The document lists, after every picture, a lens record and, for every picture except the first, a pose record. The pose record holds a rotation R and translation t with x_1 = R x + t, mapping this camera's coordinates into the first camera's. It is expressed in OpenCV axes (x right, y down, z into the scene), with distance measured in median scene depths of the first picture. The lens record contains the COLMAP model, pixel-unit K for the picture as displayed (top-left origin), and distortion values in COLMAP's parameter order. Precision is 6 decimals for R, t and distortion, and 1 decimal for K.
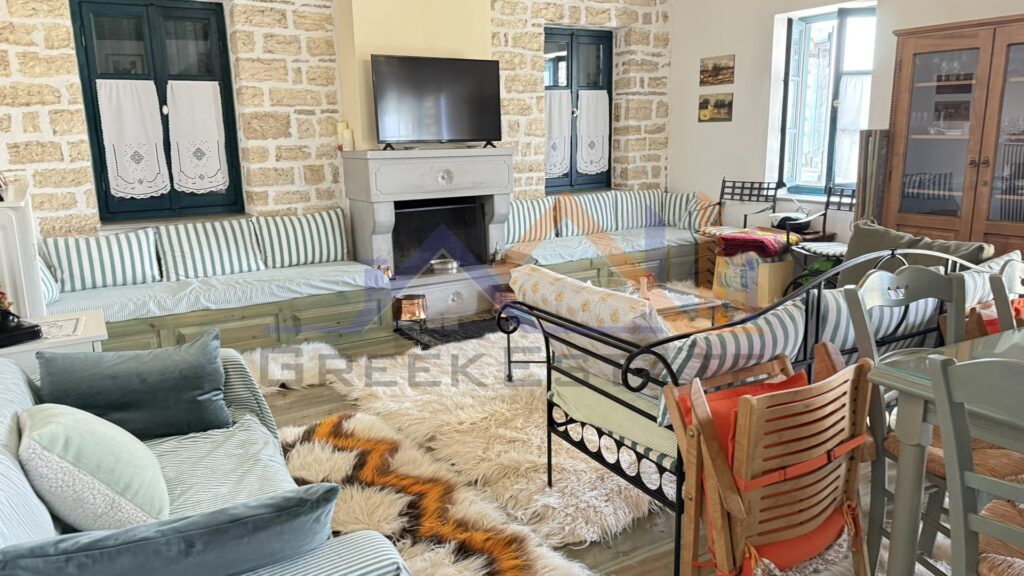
lens RADIAL K [[703.0, 0, 512.0], [0, 703.0, 288.0], [0, 0, 1]] dist [0.036896, -0.053410]
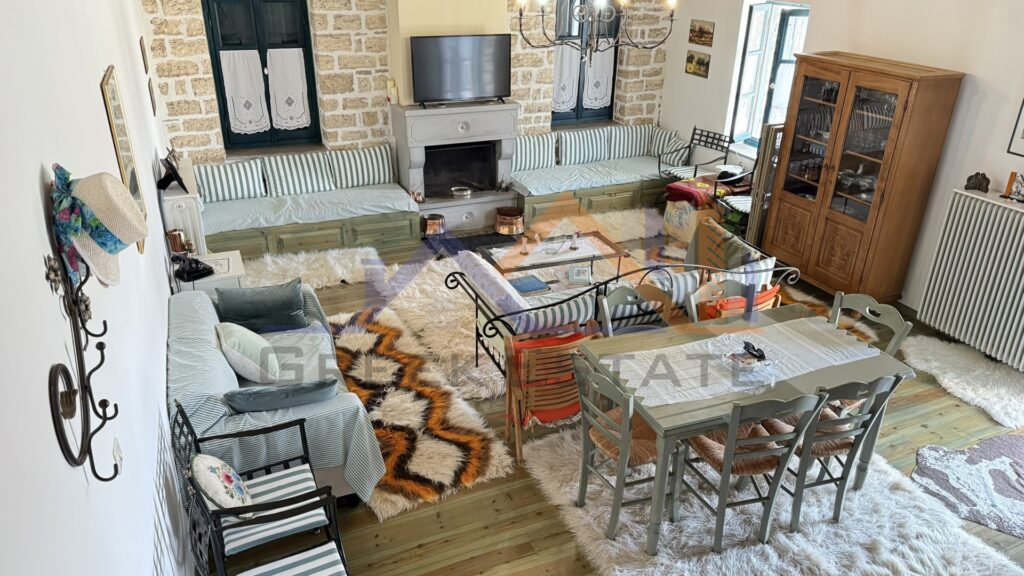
lens RADIAL K [[708.2, 0, 510.5], [0, 708.2, 290.2], [0, 0, 1]] dist [0.071643, -0.169951]
pose [[0.989997, 0.088076, -0.110220, 0.176899], [-0.059764, 0.969454, 0.237882, -0.191340], [0.127805, -0.228915, 0.965020, -0.387885]]
